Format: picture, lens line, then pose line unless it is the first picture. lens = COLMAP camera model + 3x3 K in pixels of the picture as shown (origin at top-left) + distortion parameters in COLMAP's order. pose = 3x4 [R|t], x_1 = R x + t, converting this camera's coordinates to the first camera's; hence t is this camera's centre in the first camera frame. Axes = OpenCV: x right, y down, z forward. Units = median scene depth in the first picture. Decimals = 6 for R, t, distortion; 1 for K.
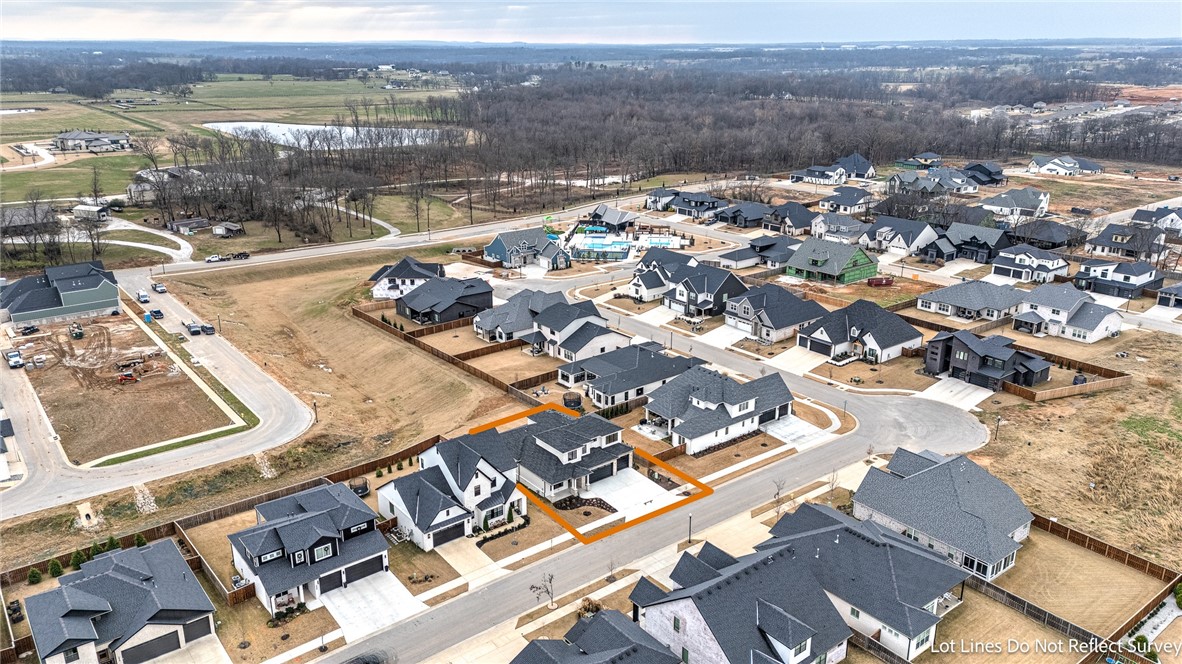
lens RADIAL K [[862.0, 0, 591.0], [0, 862.0, 332.0], [0, 0, 1]] dist [0.117729, -0.138496]
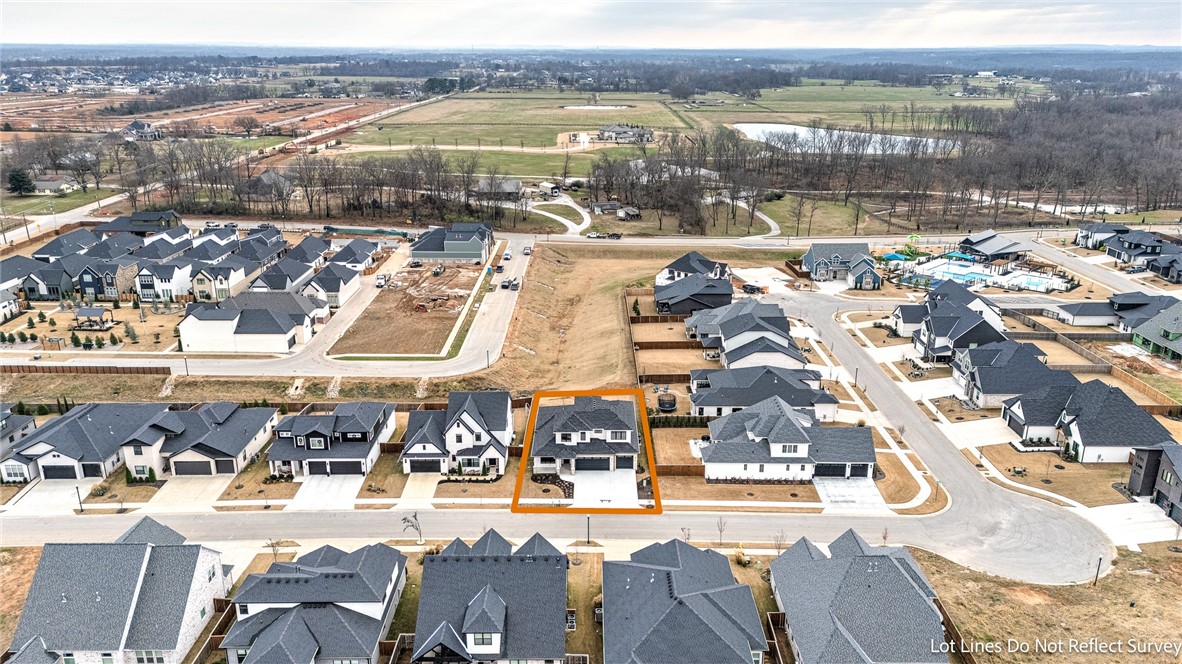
lens RADIAL K [[862.0, 0, 591.0], [0, 862.0, 332.0], [0, 0, 1]] dist [0.117729, -0.138496]
pose [[0.785963, 0.194757, -0.586798, 0.422391], [-0.198281, 0.978360, 0.059137, -0.037168], [0.585617, 0.069872, 0.807571, 0.108306]]
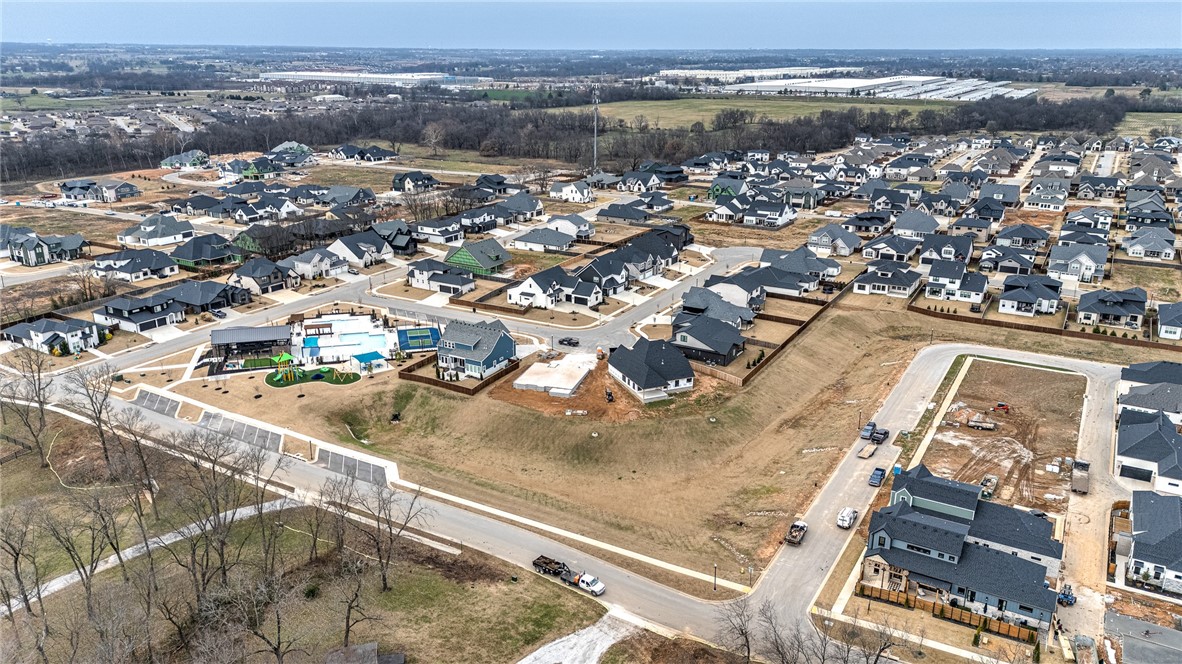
lens RADIAL K [[862.0, 0, 591.0], [0, 862.0, 332.0], [0, 0, 1]] dist [0.117729, -0.138496]
pose [[-0.363749, -0.290561, 0.885020, -1.251556], [0.291766, 0.866756, 0.404482, -0.608690], [-0.884624, 0.405349, -0.230506, 1.626853]]
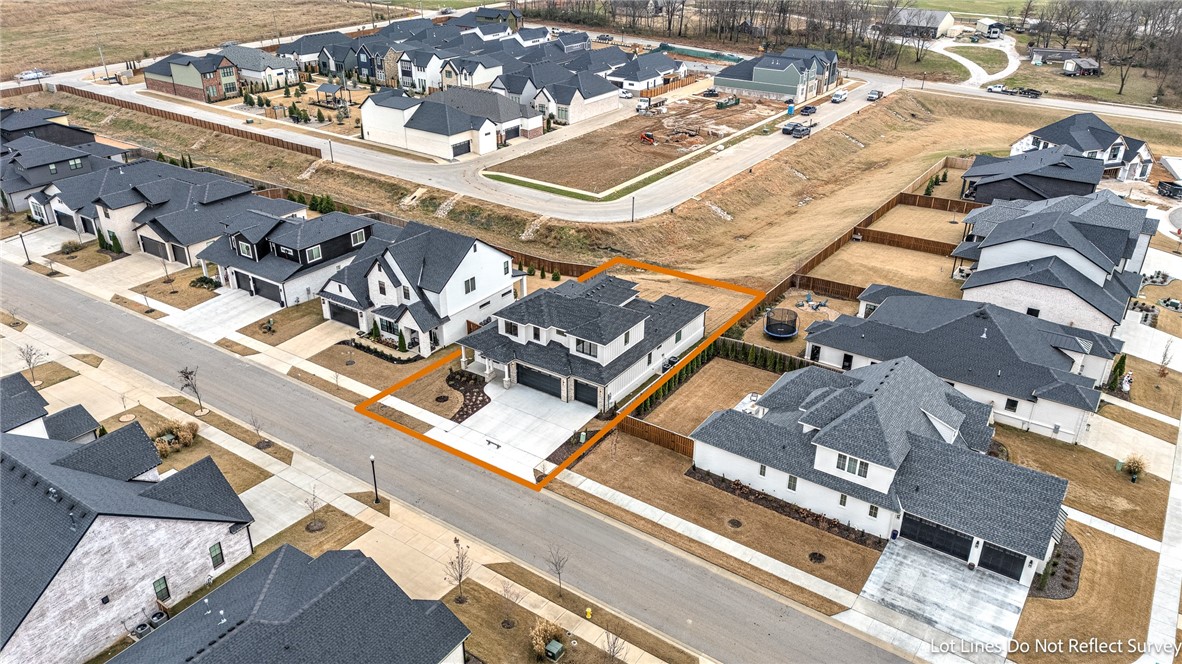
lens RADIAL K [[853.8, 0, 590.3], [0, 853.8, 348.5], [0, 0, 1]] dist [0.087926, -0.088918]
pose [[0.301026, 0.446816, -0.842460, 0.384917], [-0.308469, 0.881566, 0.357336, -0.065181], [0.902347, 0.152305, 0.403203, 0.562195]]
